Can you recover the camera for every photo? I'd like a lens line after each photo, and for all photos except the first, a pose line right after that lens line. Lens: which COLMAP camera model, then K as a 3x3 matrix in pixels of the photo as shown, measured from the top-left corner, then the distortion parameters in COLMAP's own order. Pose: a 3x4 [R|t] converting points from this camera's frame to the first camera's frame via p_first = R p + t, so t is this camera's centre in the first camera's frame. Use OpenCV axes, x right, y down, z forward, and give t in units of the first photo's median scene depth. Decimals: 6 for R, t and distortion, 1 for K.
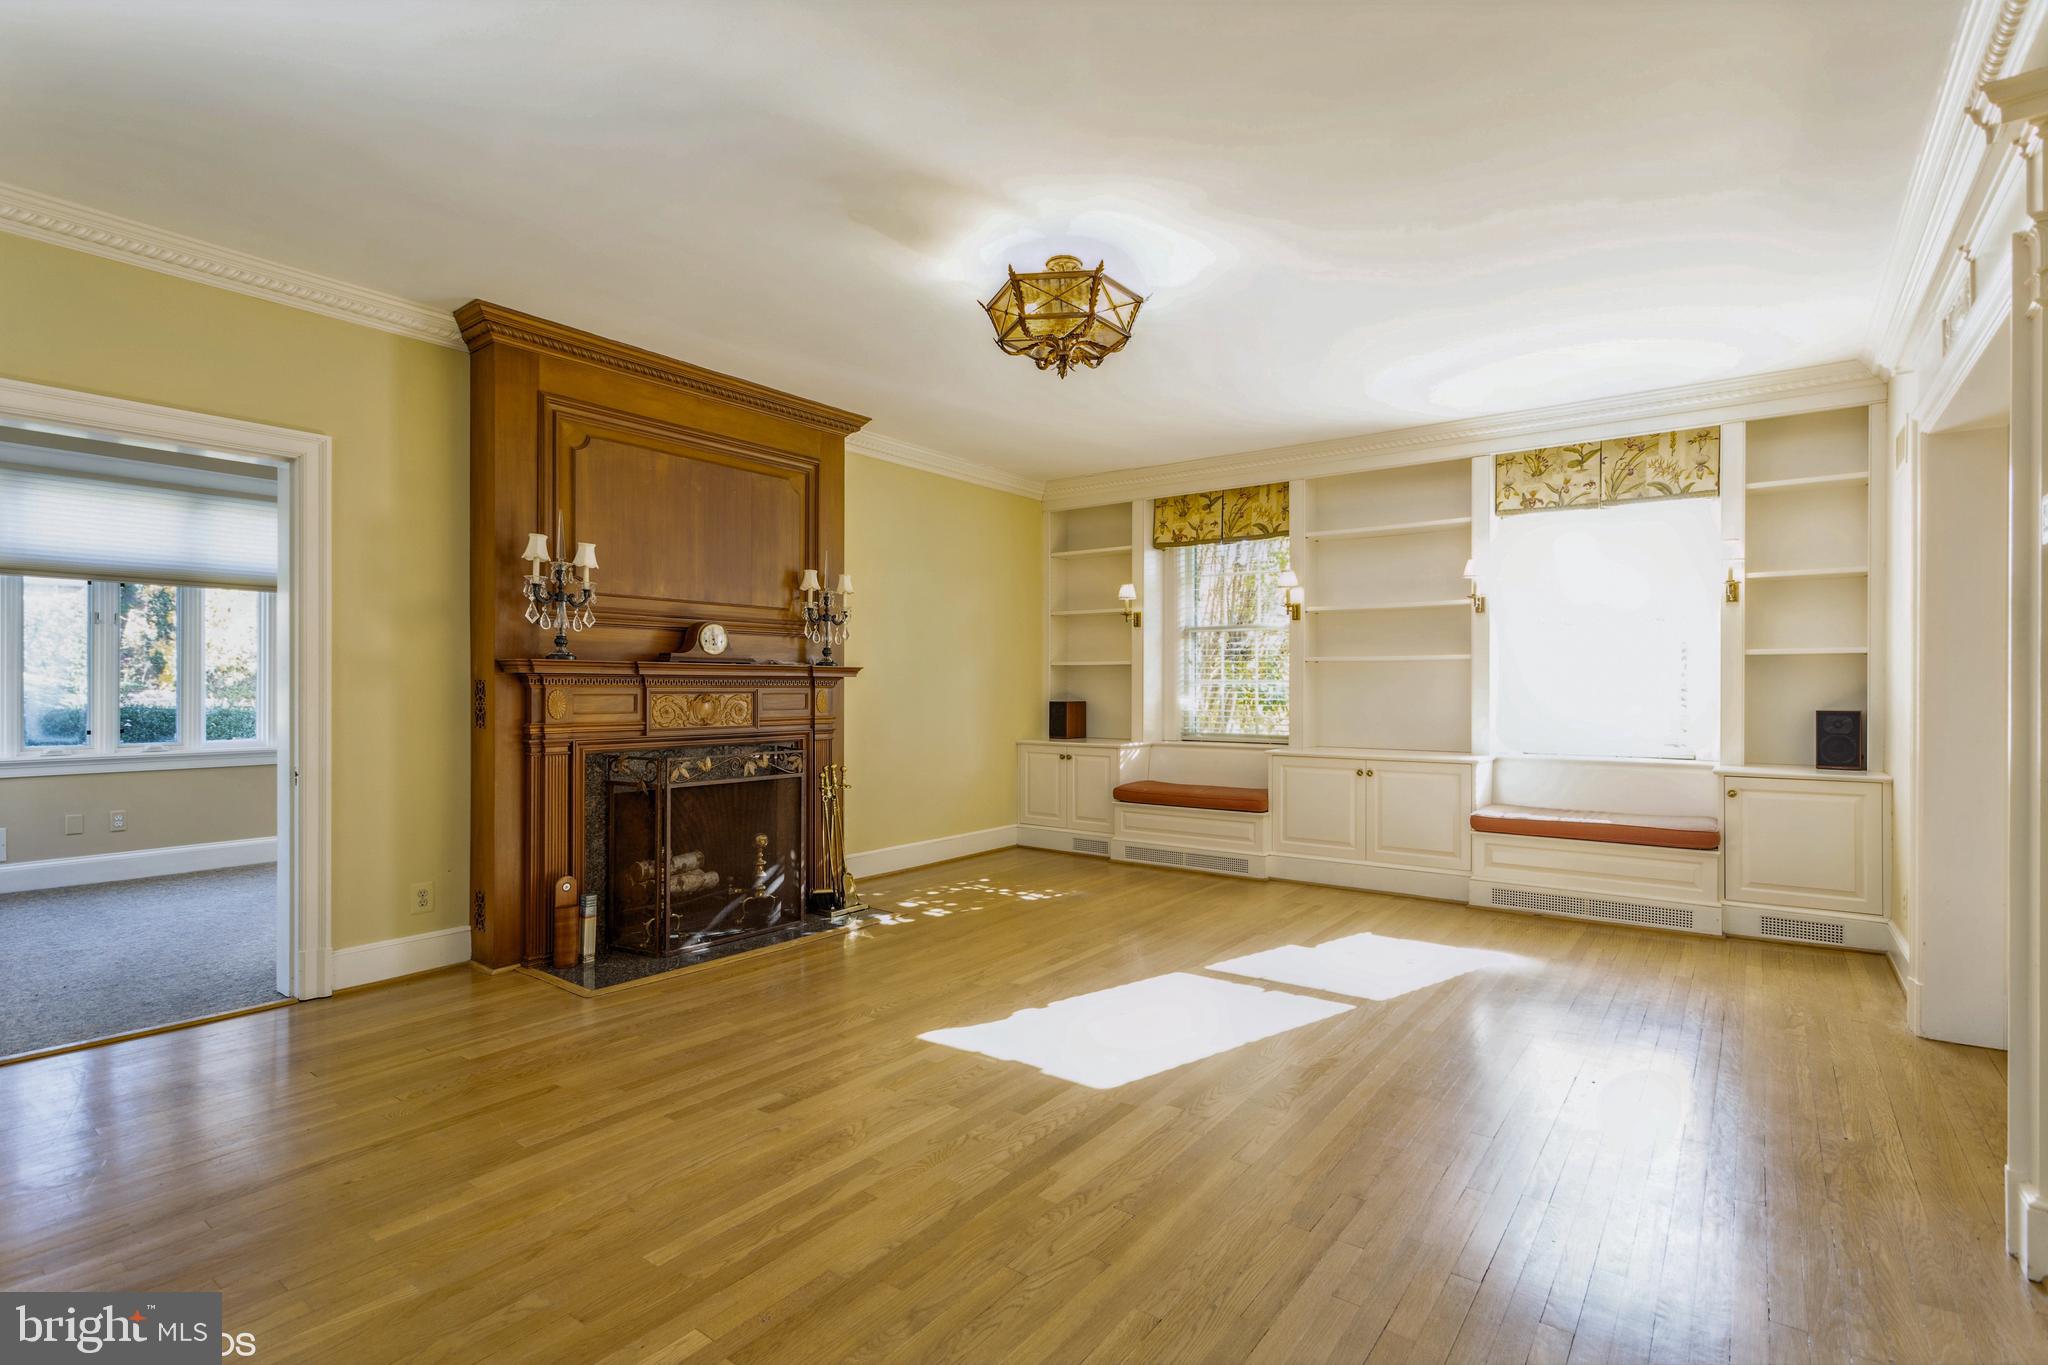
lens RADIAL K [[972.0, 0, 1041.5], [0, 972.0, 684.8], [0, 0, 1]] dist [0.006019, 0.000193]
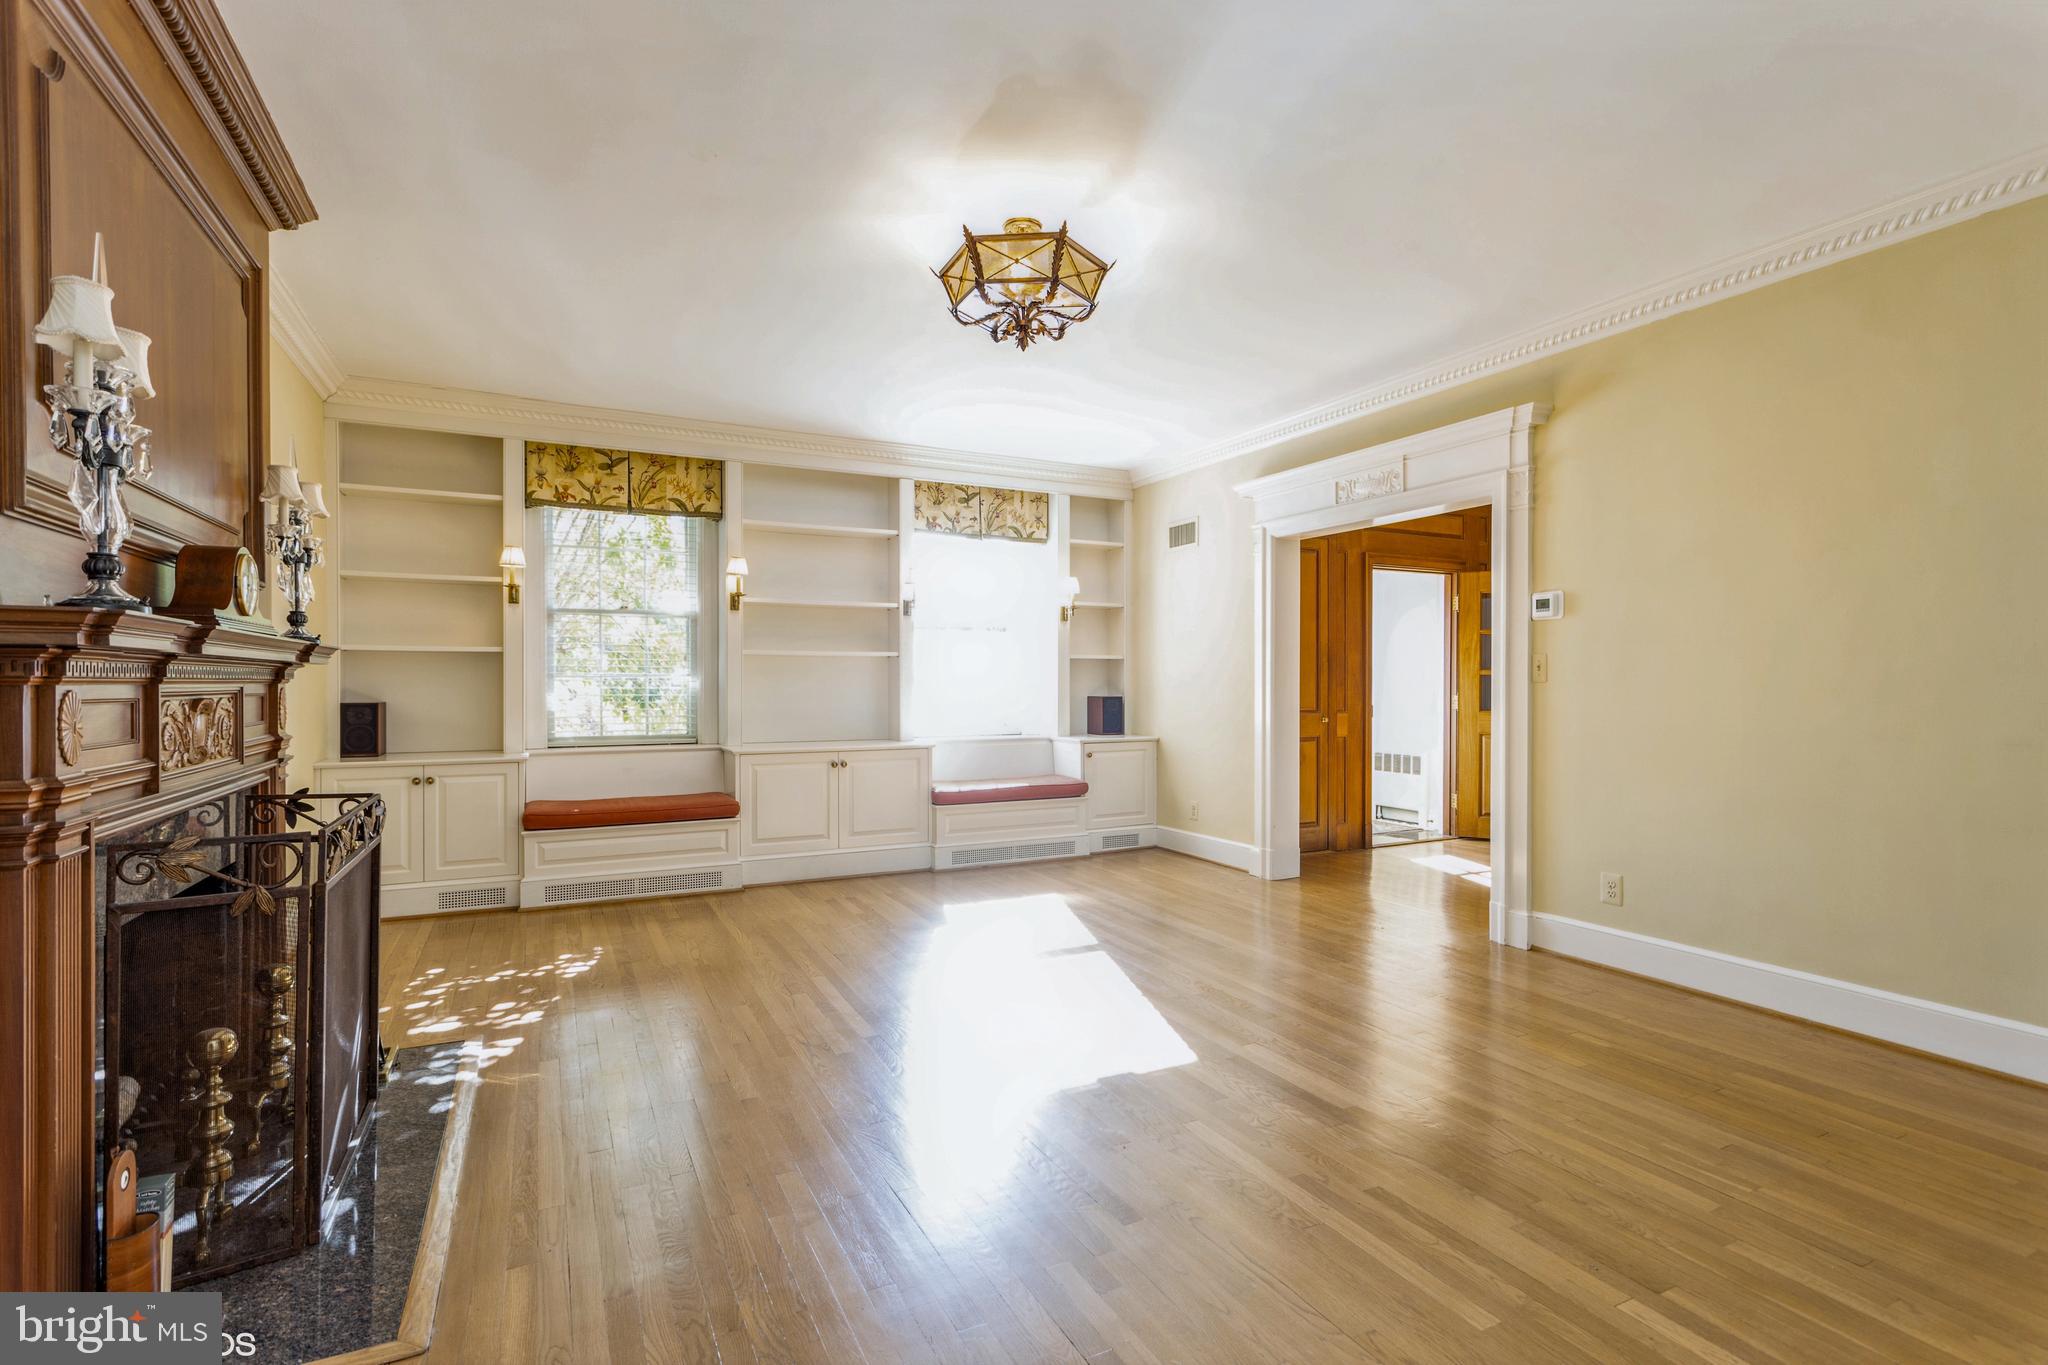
lens RADIAL K [[971.3, 0, 1030.8], [0, 971.3, 689.5], [0, 0, 1]] dist [0.000732, 0.000672]
pose [[0.452613, -0.008461, 0.891667, -0.575432], [-0.001516, 0.999946, 0.010258, 0.000151], [-0.891706, -0.005994, 0.452575, 0.407523]]
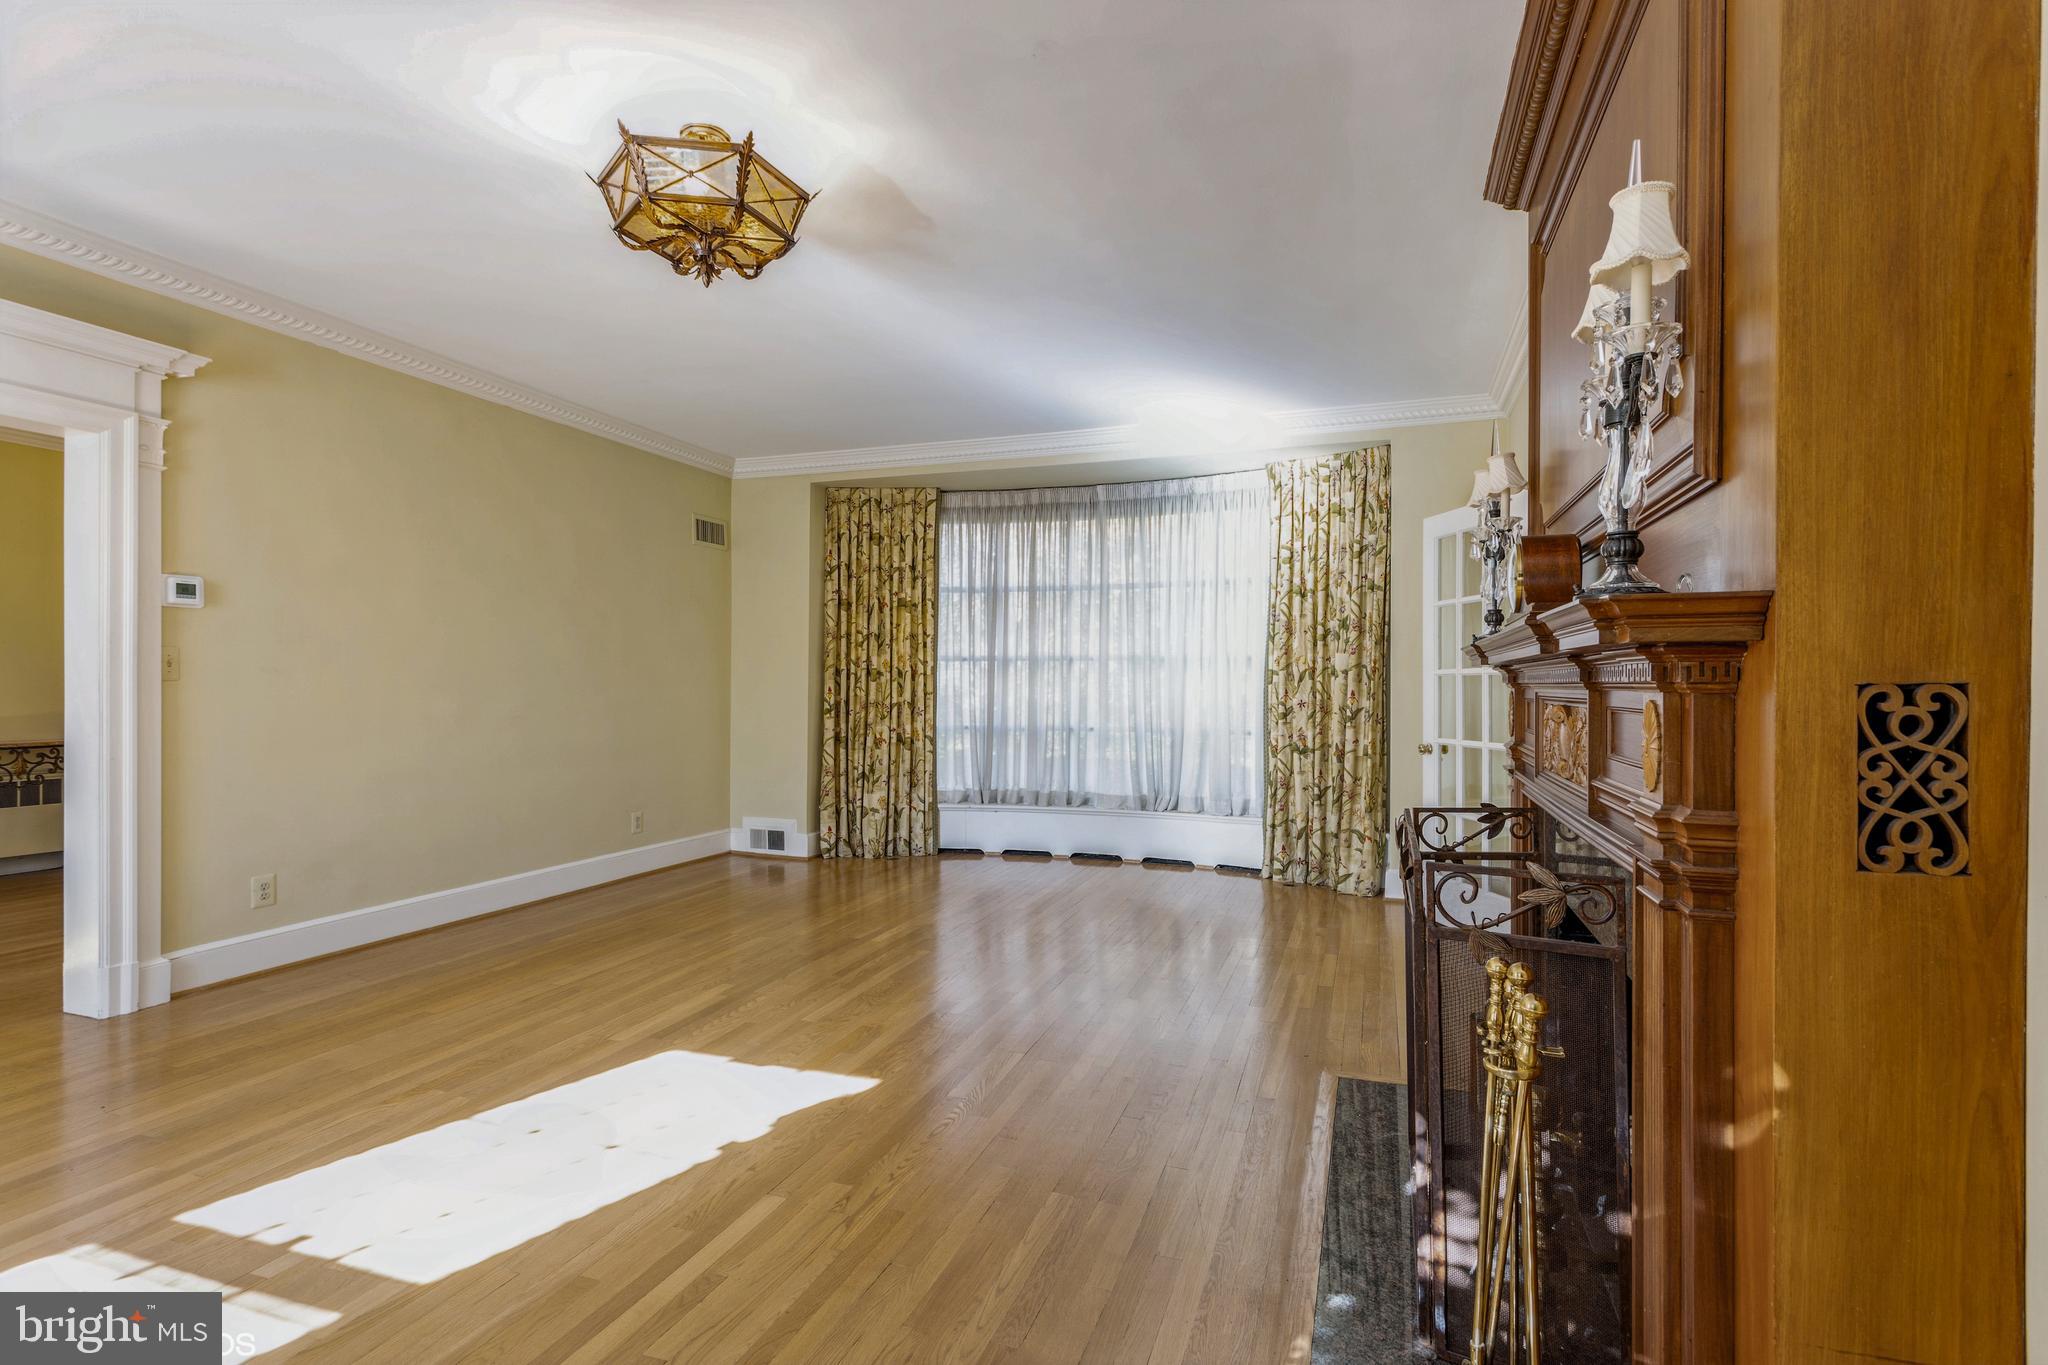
lens RADIAL K [[972.0, 0, 1041.5], [0, 972.0, 684.8], [0, 0, 1]] dist [0.006019, 0.000193]
pose [[-0.954400, -0.005632, -0.298477, -0.001814], [-0.005679, 0.999984, -0.000710, 0.001857], [0.298476, 0.001017, -0.954417, 1.301865]]
